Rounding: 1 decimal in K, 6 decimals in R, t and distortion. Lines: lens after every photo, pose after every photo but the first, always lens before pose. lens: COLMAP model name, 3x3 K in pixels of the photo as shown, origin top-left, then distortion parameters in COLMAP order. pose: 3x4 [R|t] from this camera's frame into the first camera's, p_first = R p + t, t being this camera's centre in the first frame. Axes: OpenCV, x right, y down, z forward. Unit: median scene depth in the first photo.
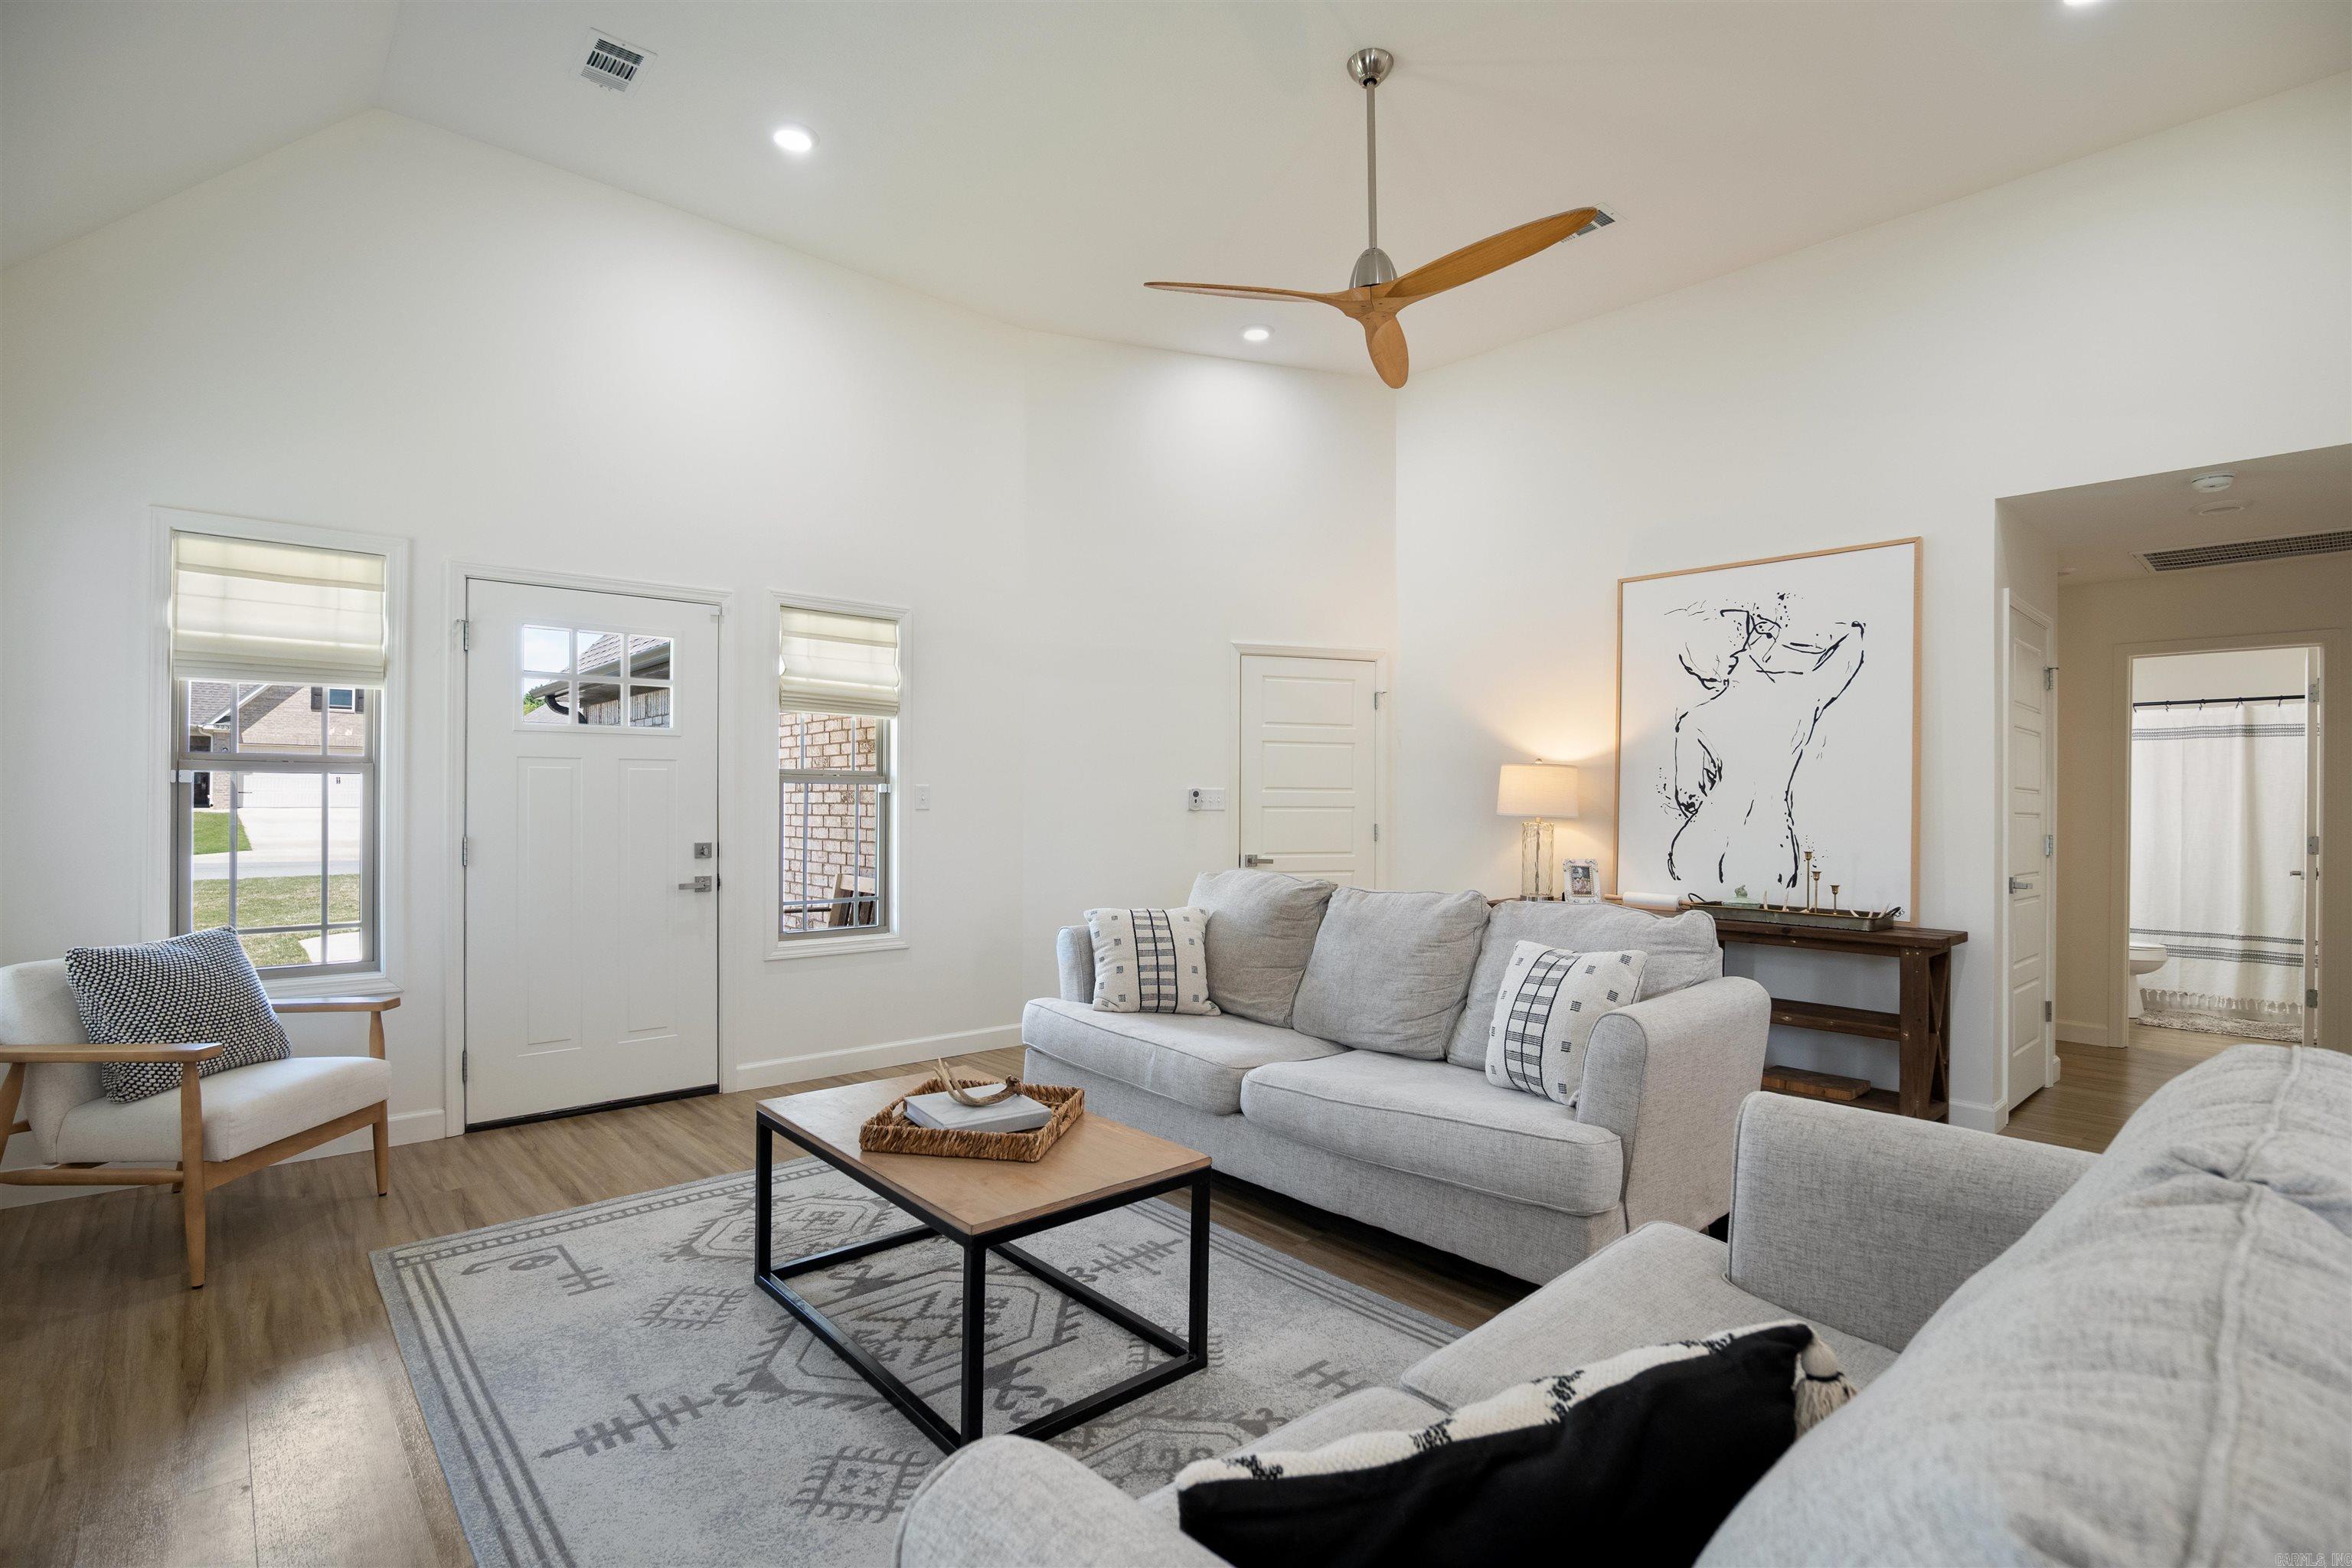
lens RADIAL K [[1105.9, 0, 1187.5], [0, 1105.9, 786.3], [0, 0, 1]] dist [-0.010361, 0.000545]
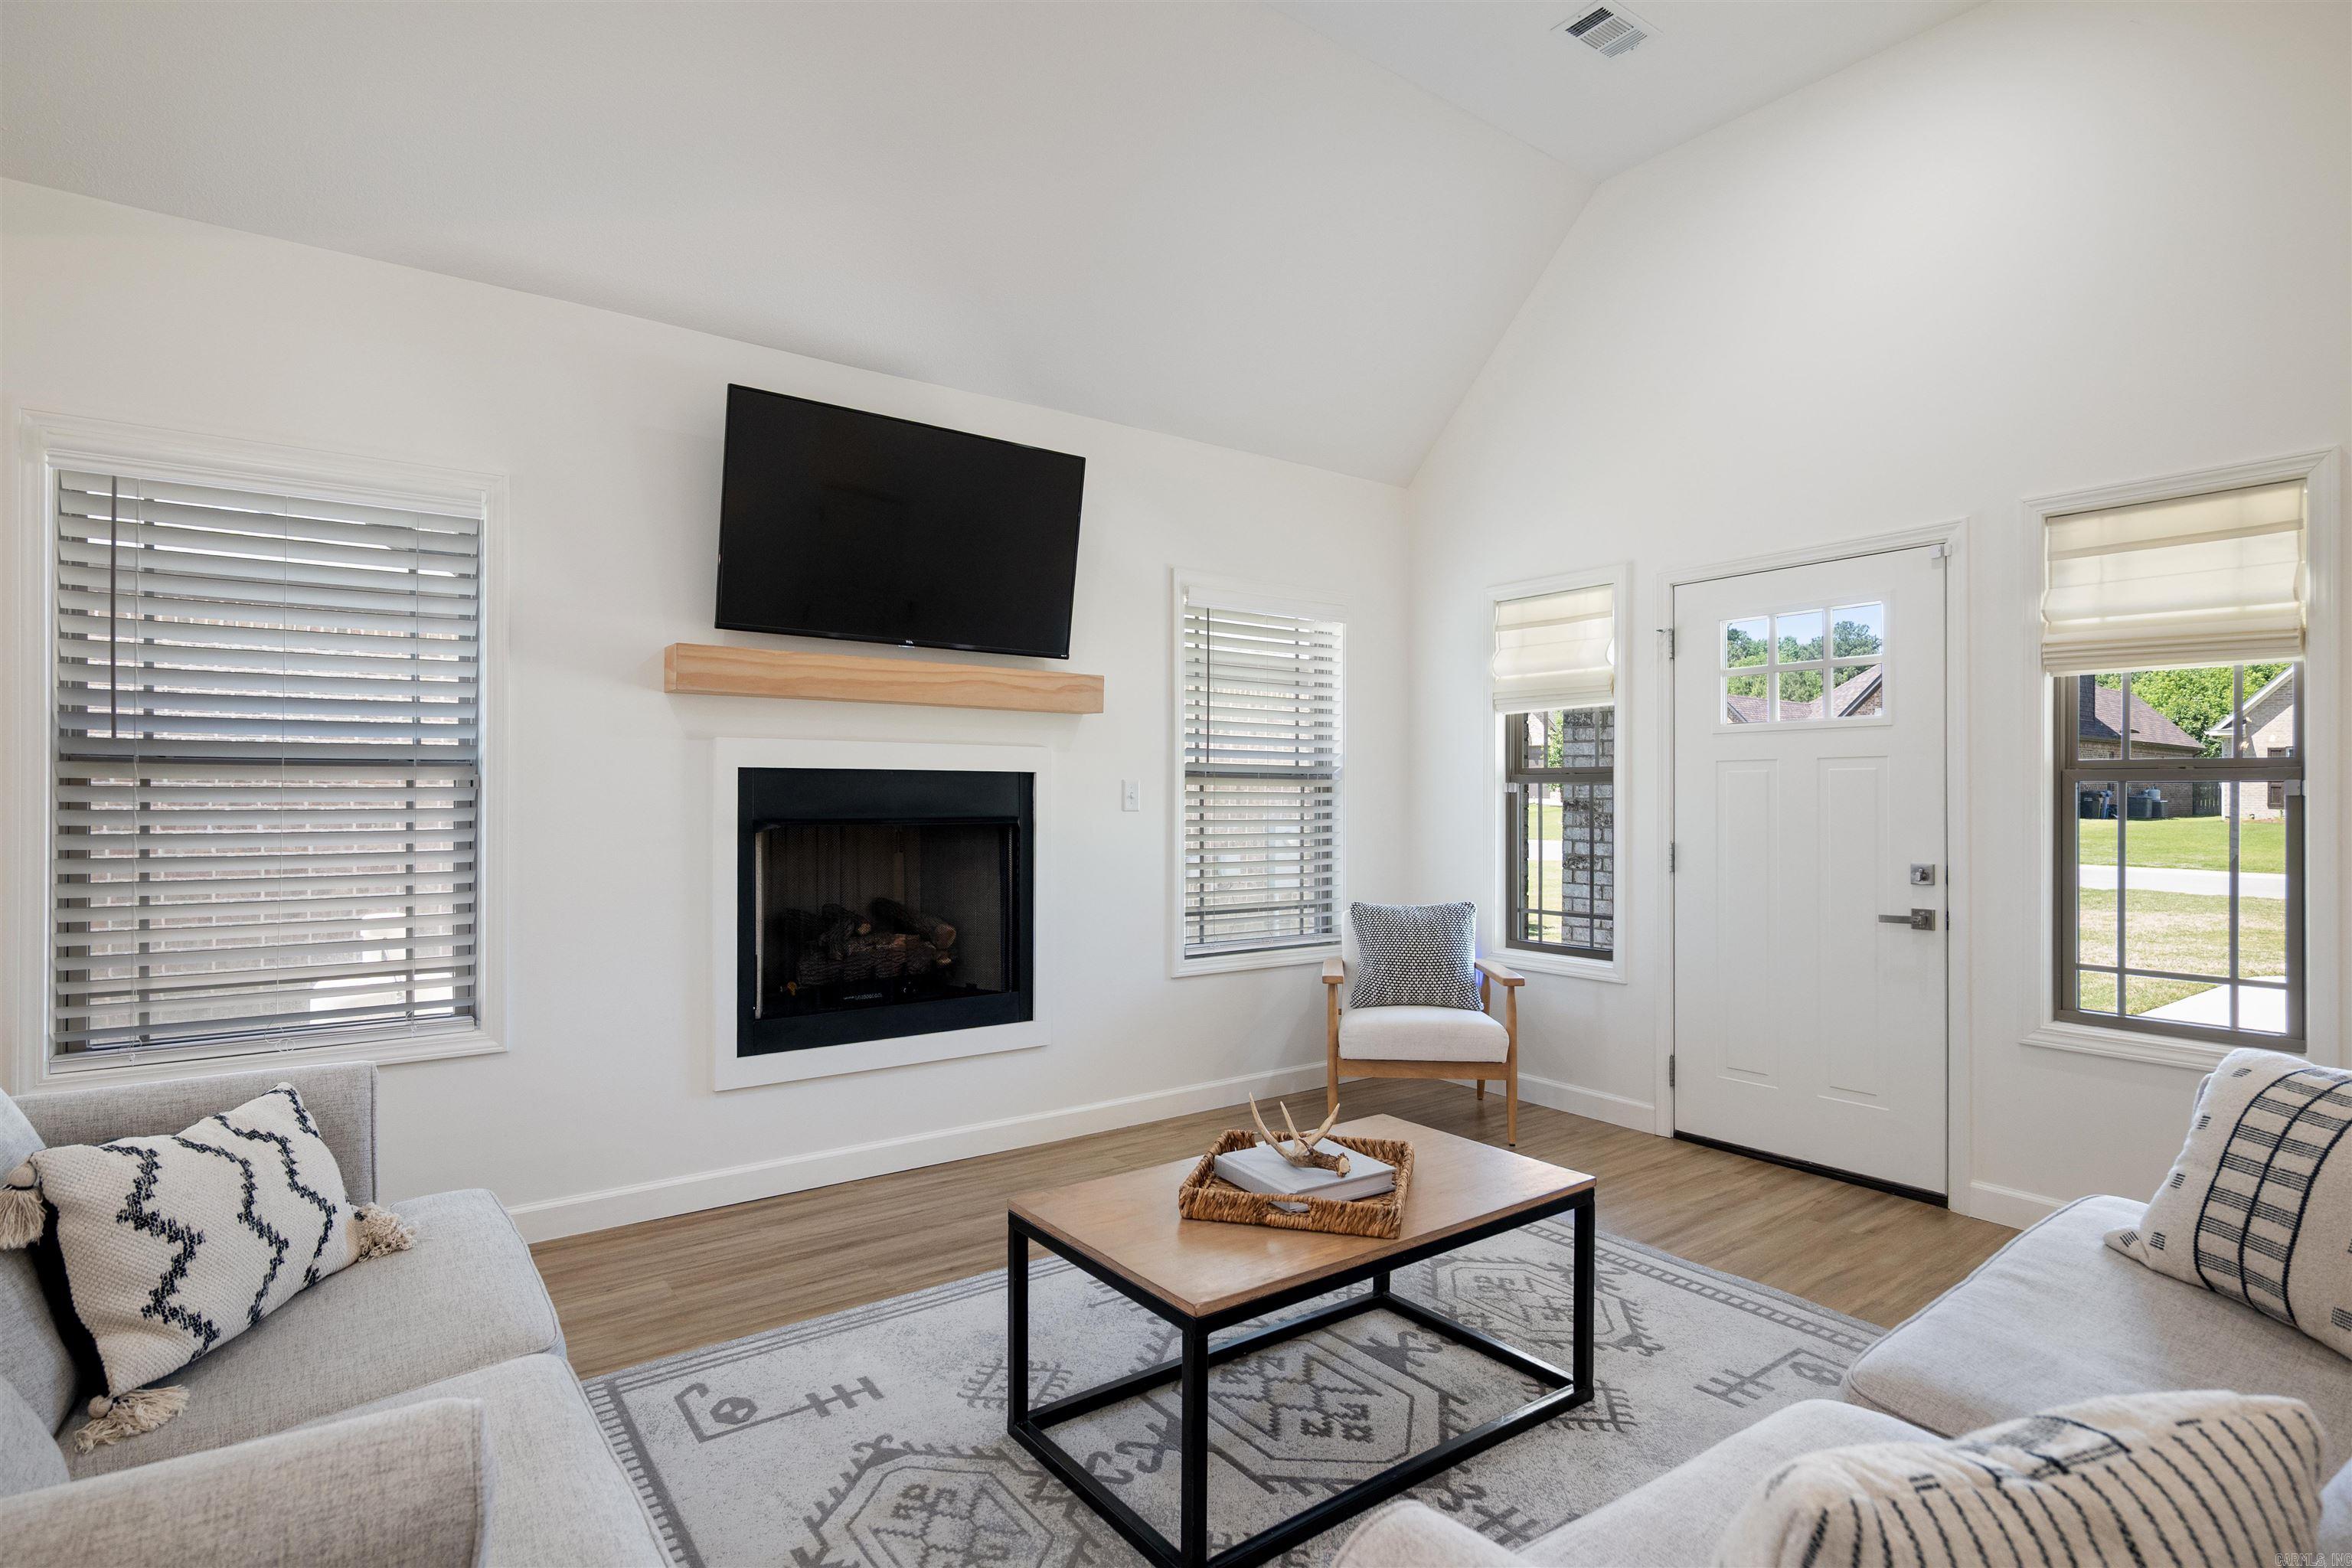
lens RADIAL K [[1180.3, 0, 1153.9], [0, 1180.3, 792.6], [0, 0, 1]] dist [-0.005003, 0.000936]
pose [[-0.103687, -0.011178, -0.994547, 0.465779], [0.005069, 0.999918, -0.011767, 0.010284], [0.994597, -0.006261, -0.103622, 0.635455]]
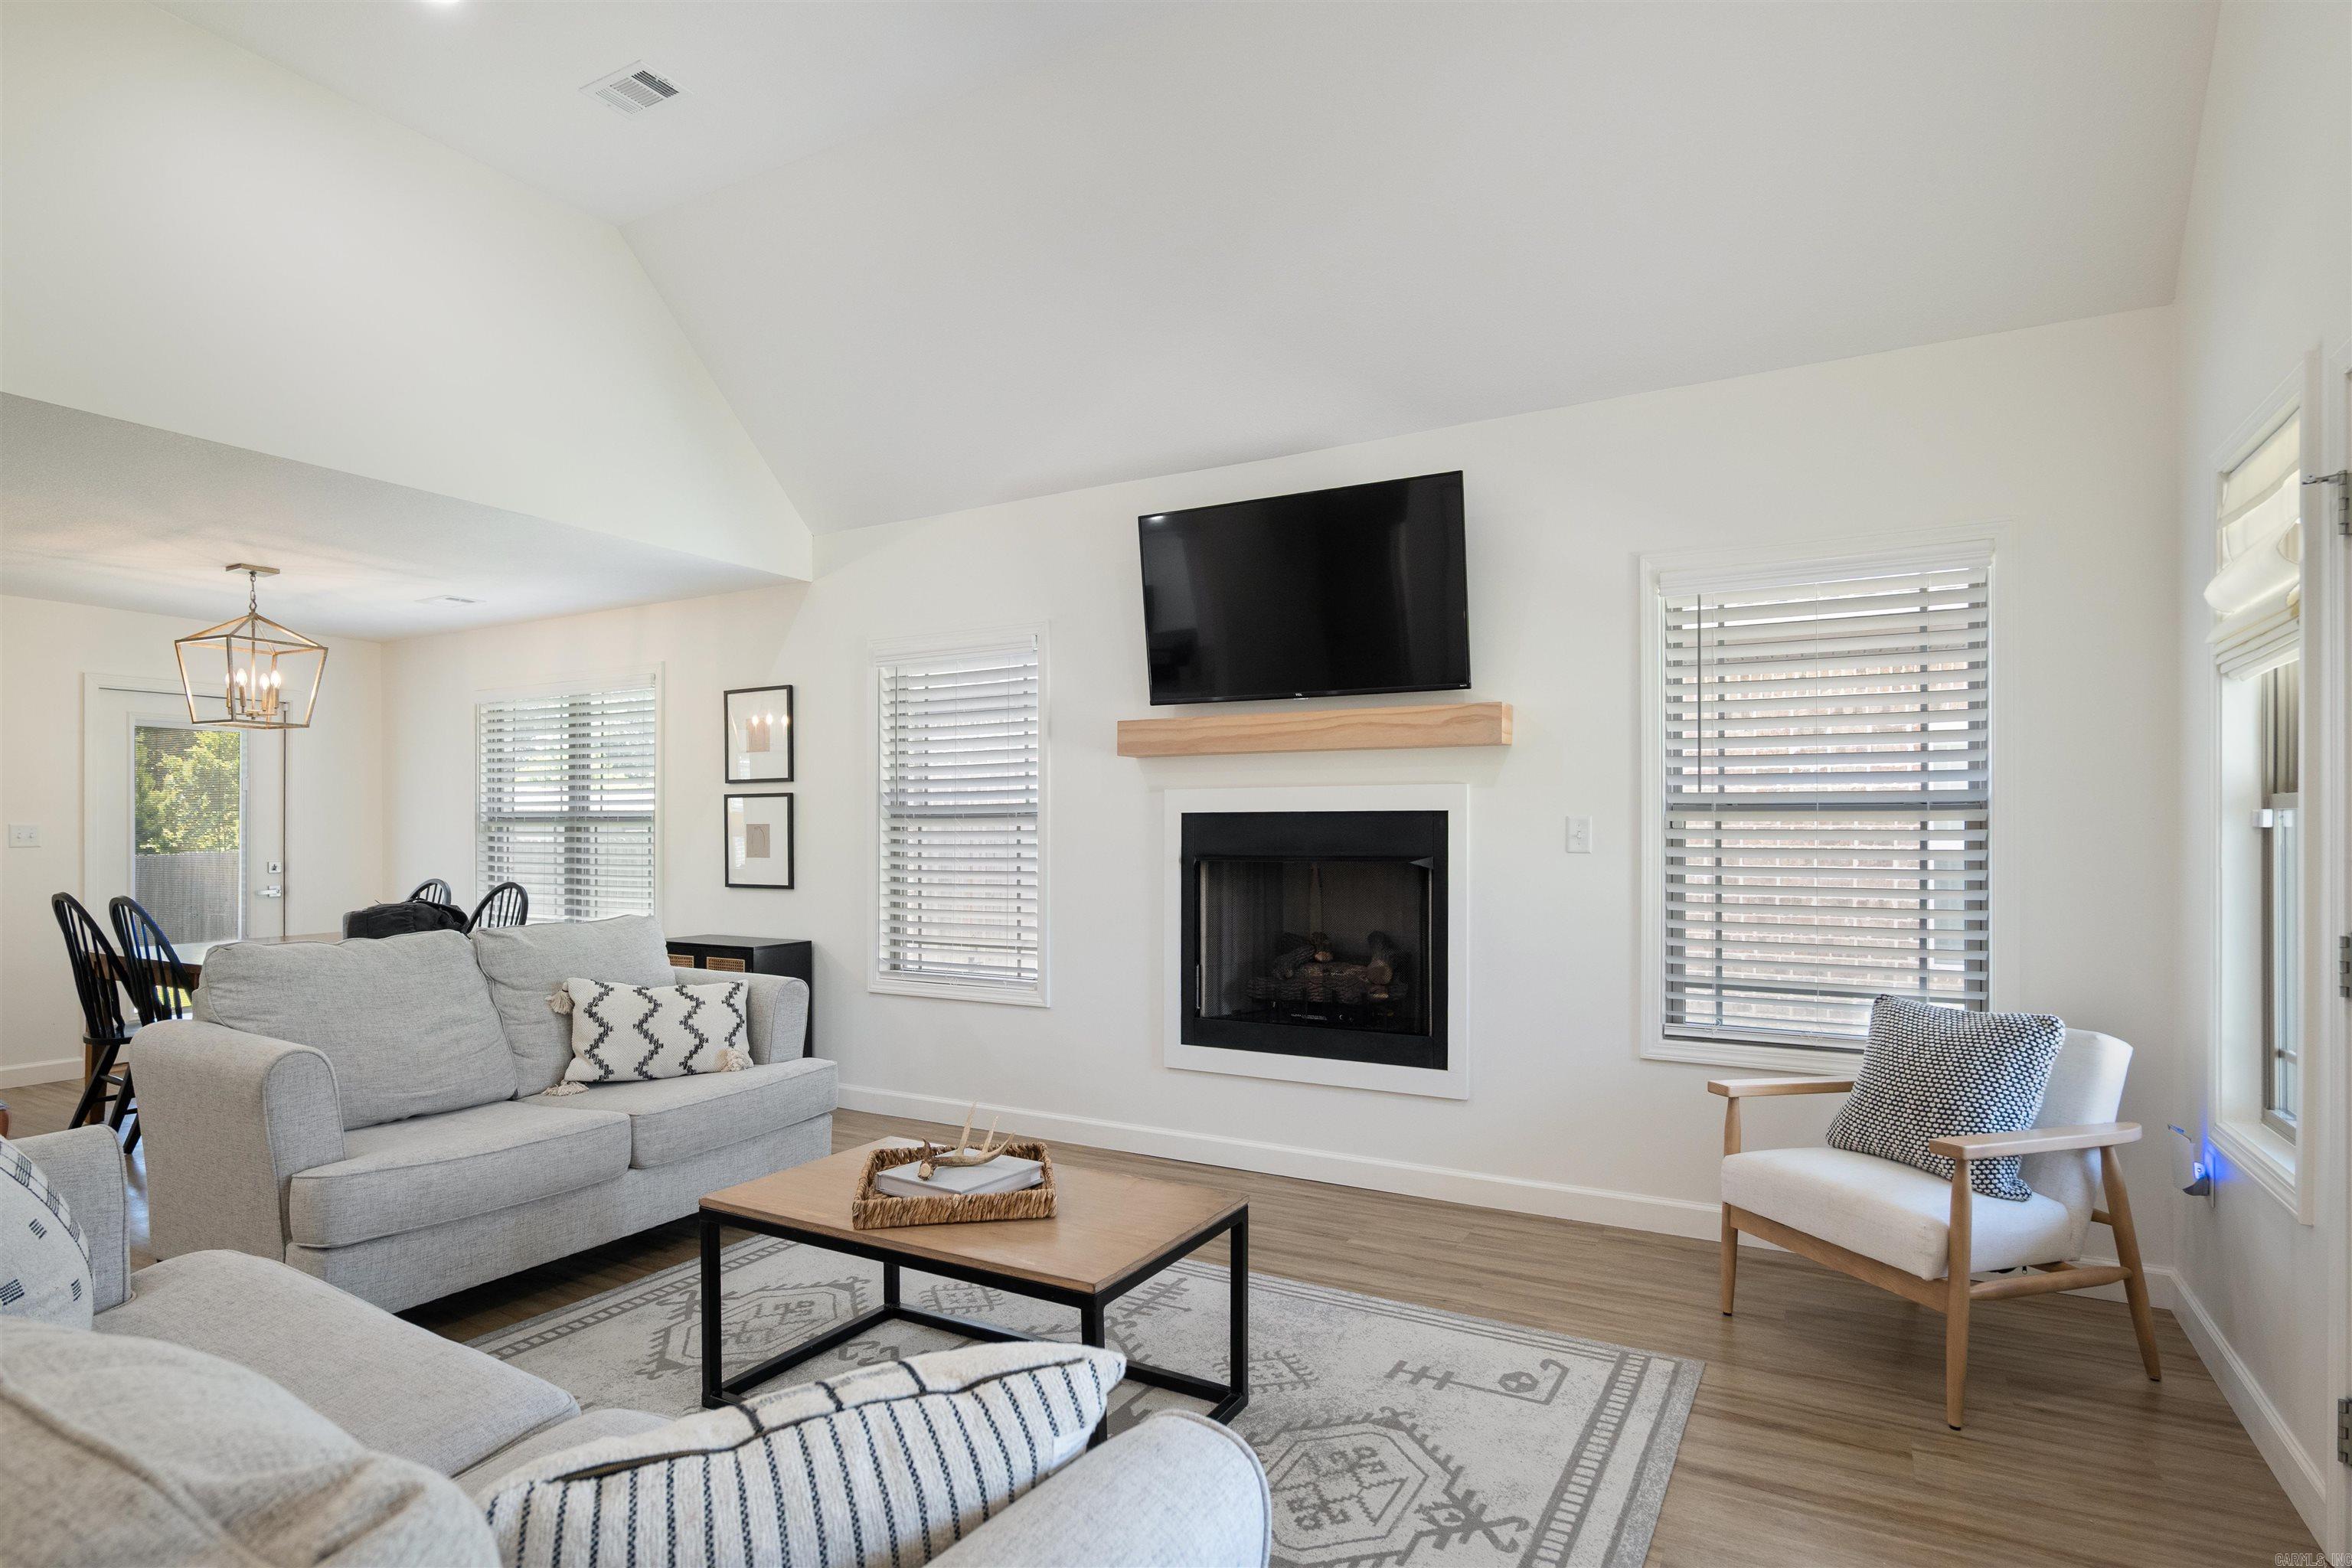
lens RADIAL K [[1180.3, 0, 1187.0], [0, 1180.3, 824.8], [0, 0, 1]] dist [-0.005003, 0.000936]
pose [[-0.944839, -0.012025, -0.327315, -0.030203], [-0.005745, 0.999781, -0.020145, 0.013115], [0.327485, -0.017153, -0.944701, 1.296744]]
